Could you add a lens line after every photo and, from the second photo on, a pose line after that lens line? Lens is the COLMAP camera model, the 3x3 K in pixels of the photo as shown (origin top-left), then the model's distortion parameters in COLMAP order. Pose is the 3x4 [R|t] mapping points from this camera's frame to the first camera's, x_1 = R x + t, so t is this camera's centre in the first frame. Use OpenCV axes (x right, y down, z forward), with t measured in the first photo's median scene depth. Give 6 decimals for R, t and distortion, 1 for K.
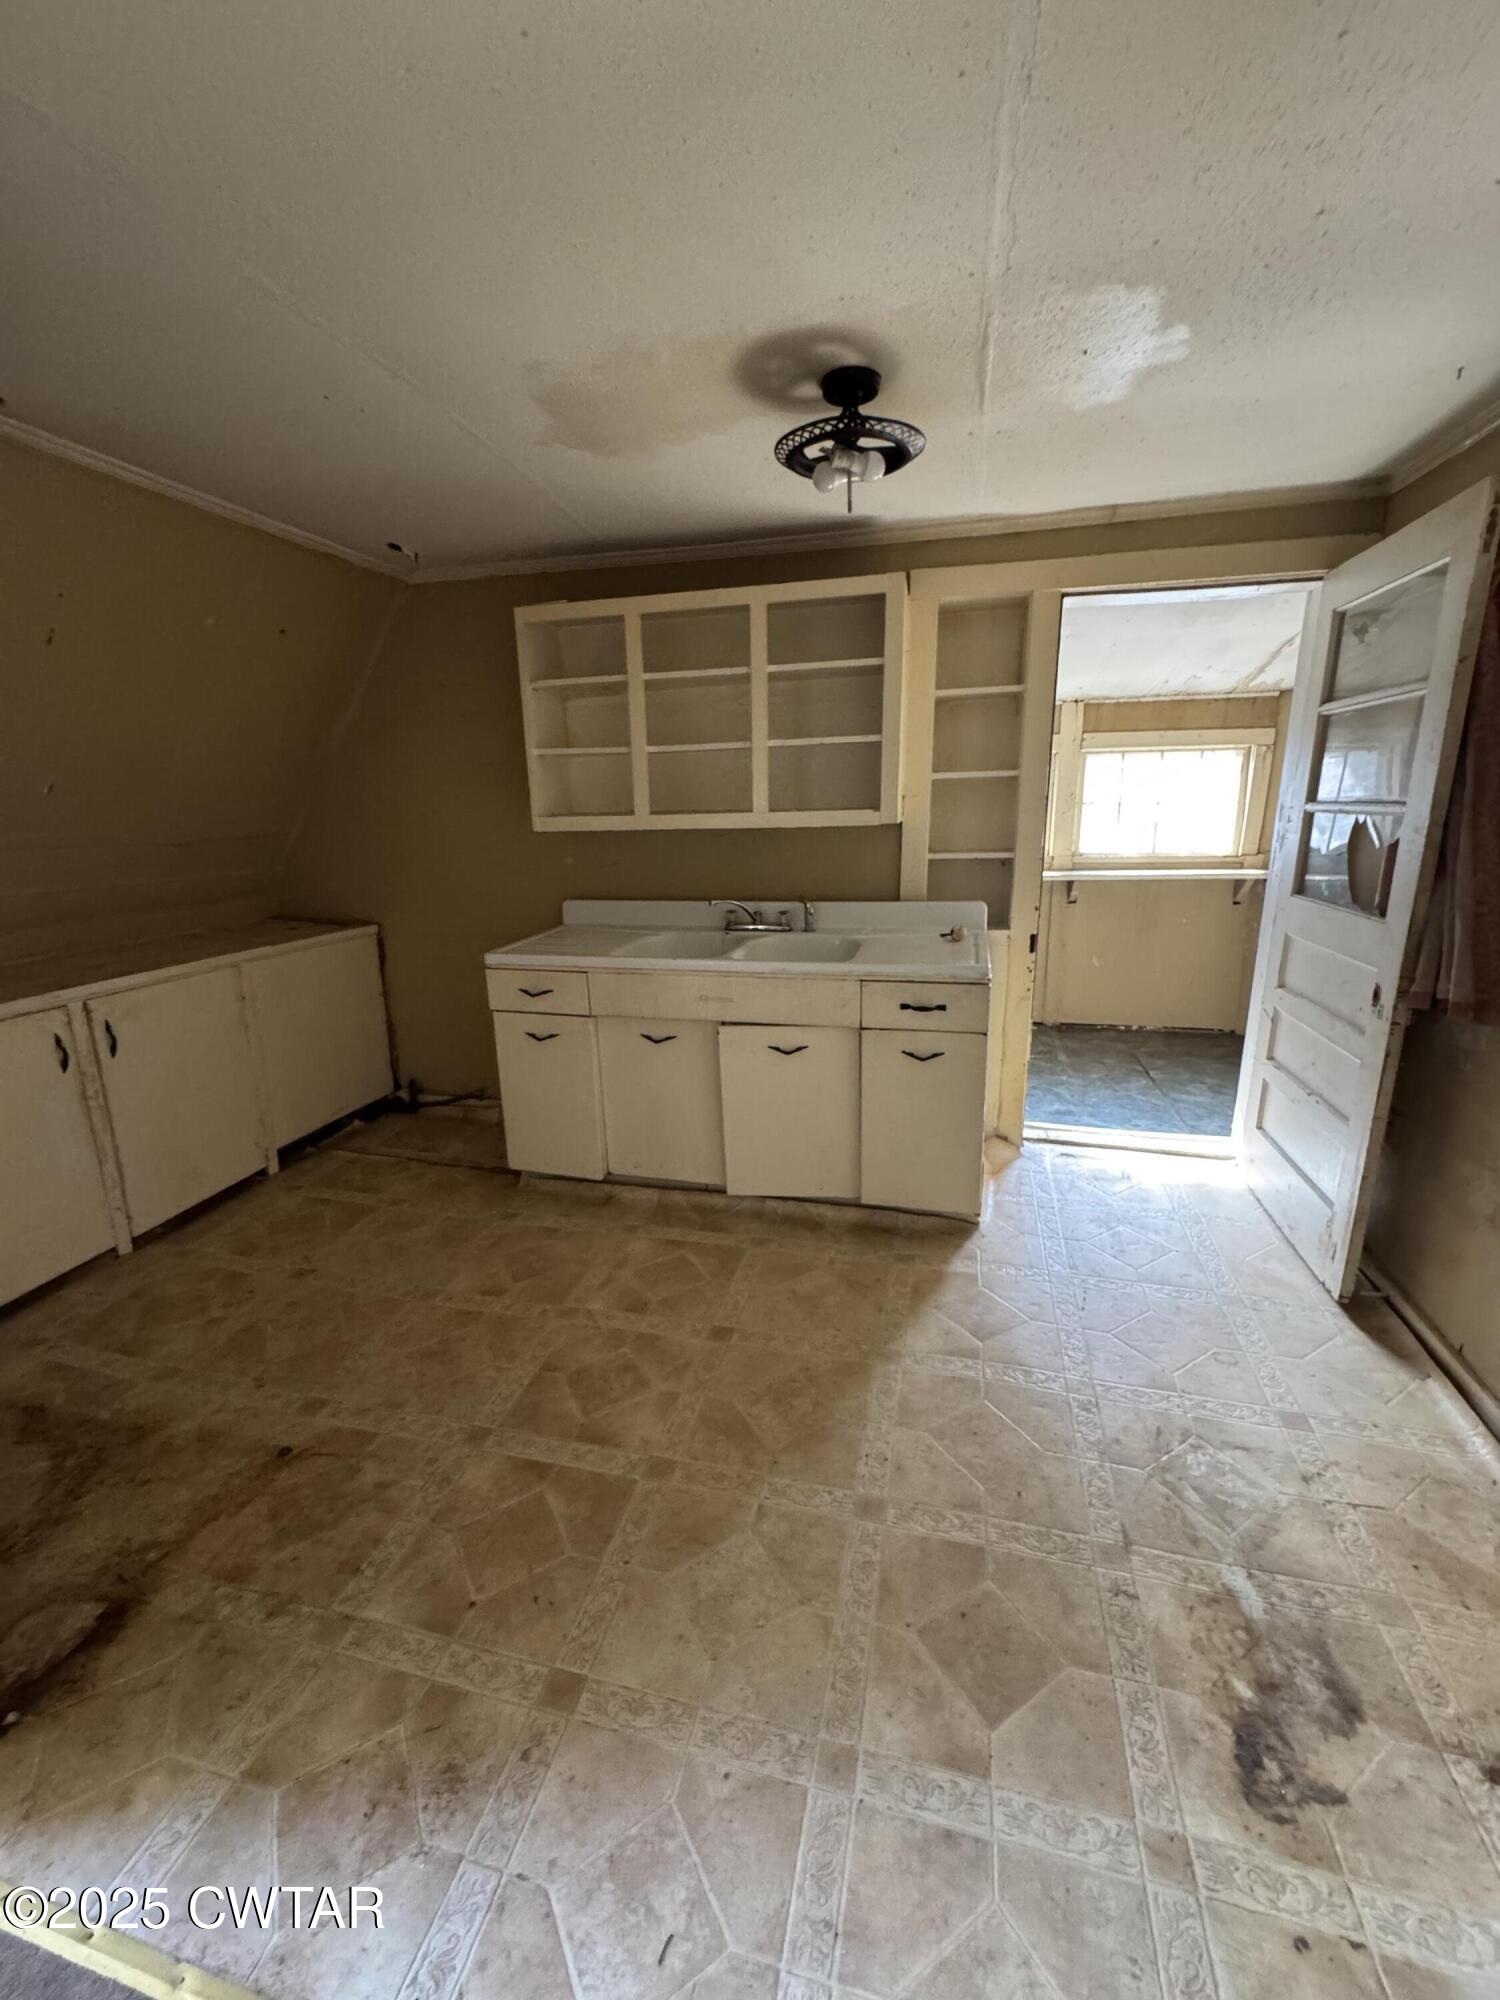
lens RADIAL K [[806.1, 0, 747.0], [0, 806.1, 1003.9], [0, 0, 1]] dist [0.000002, 0.000002]
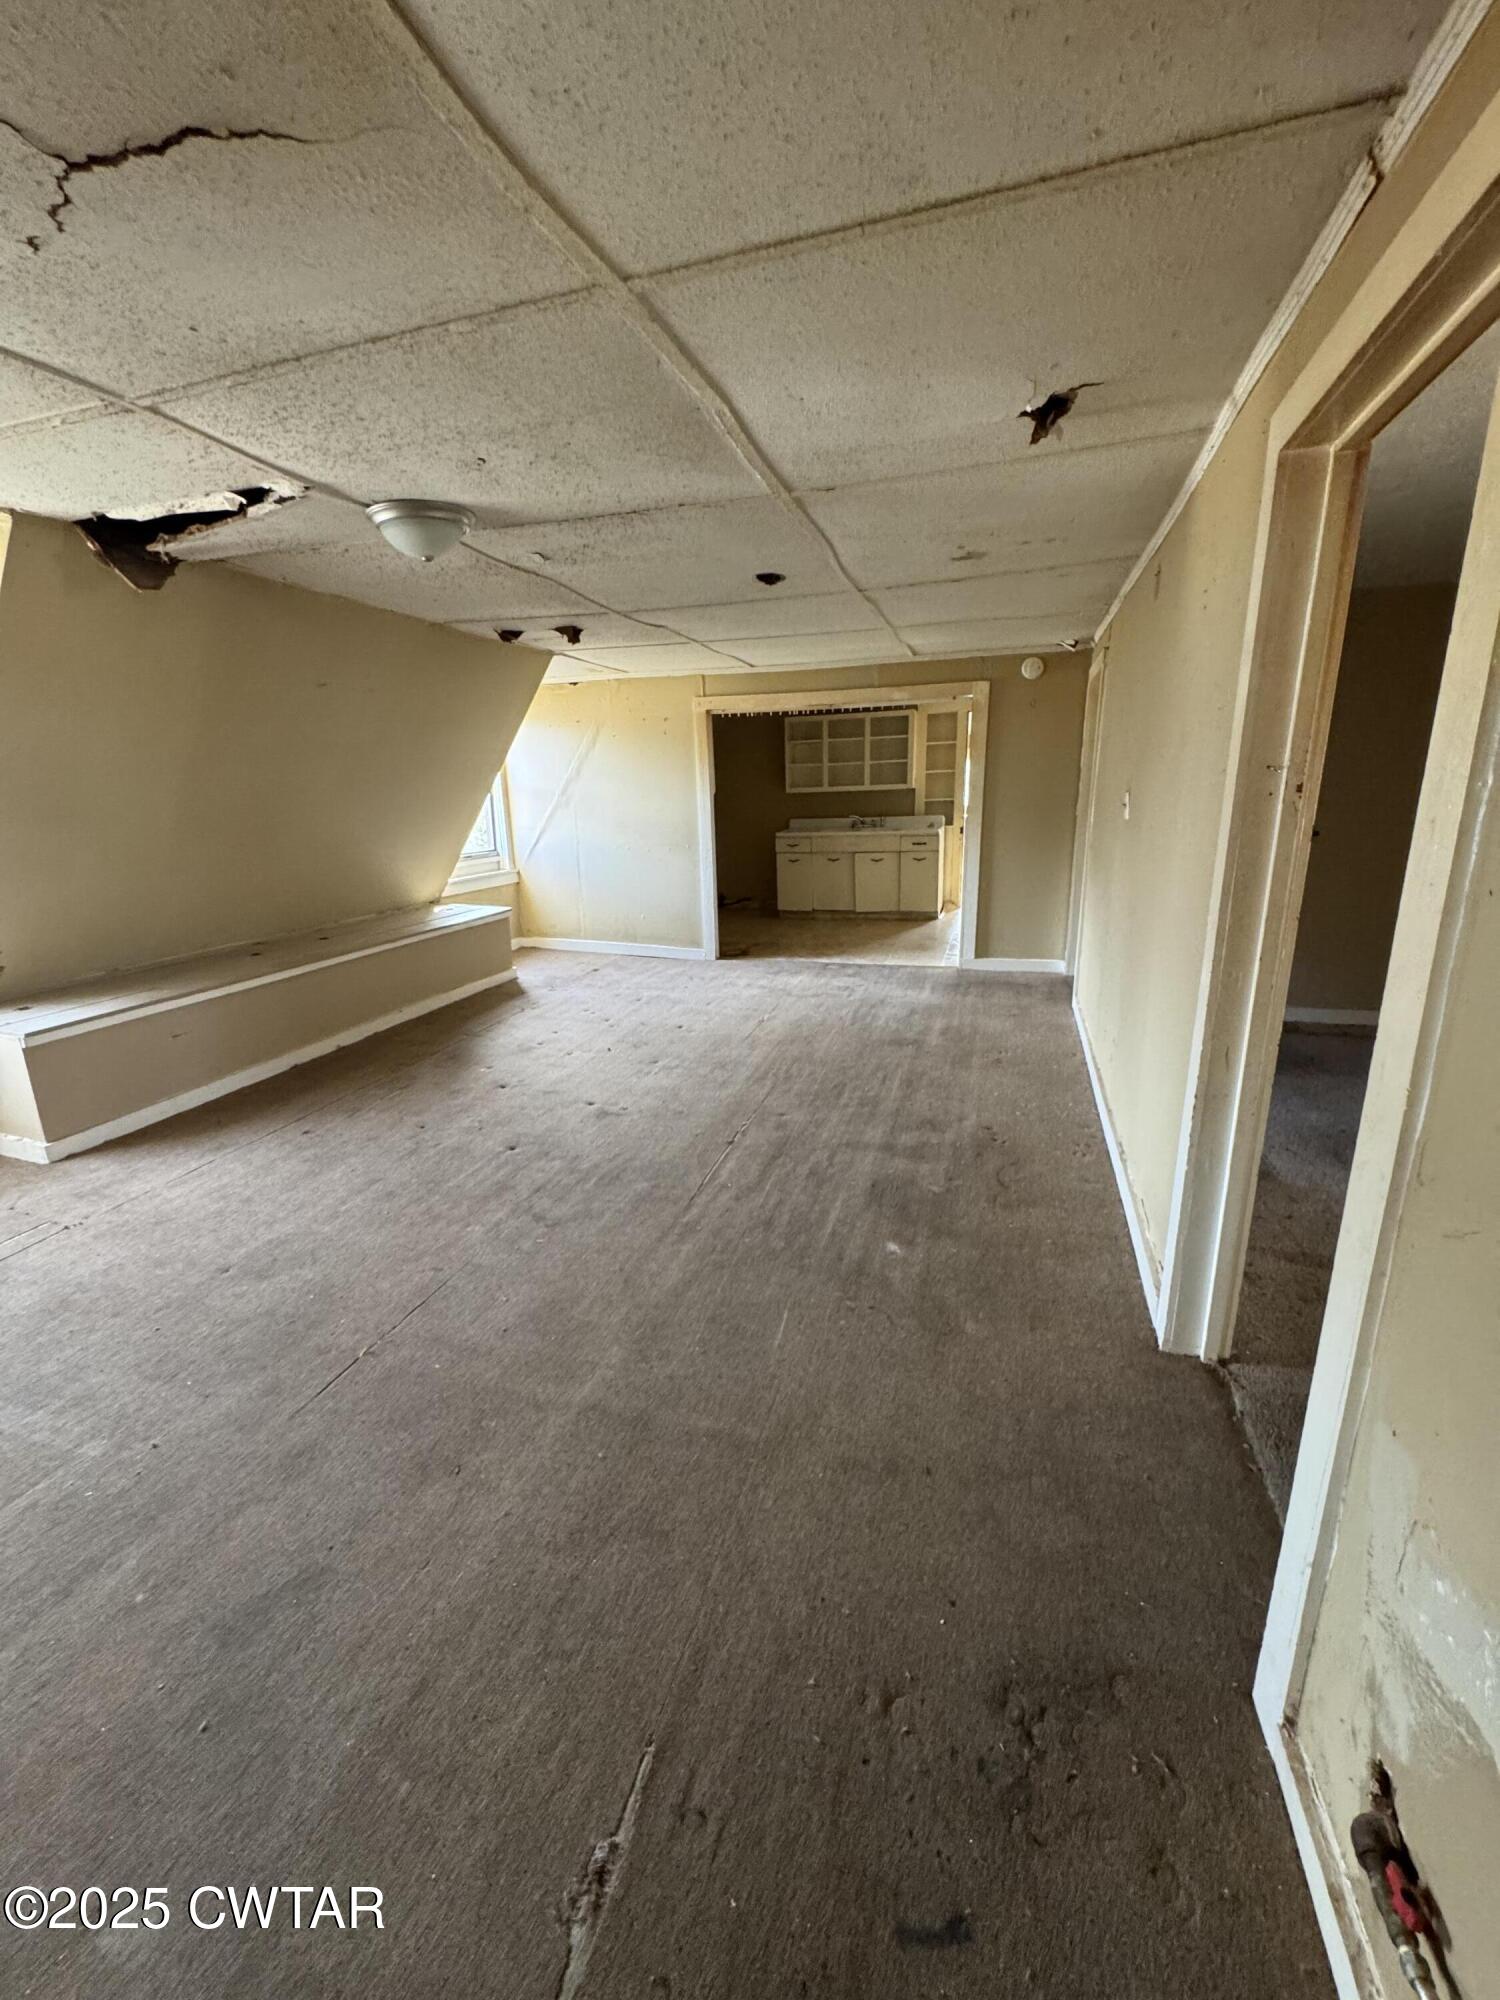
lens RADIAL K [[806.1, 0, 749.2], [0, 806.1, 995.7], [0, 0, 1]] dist [0.000002, 0.000002]
pose [[0.998860, -0.000585, -0.047725, -0.275140], [0.001463, 0.999830, 0.018367, 0.484678], [0.047706, -0.018416, 0.998692, -2.010049]]
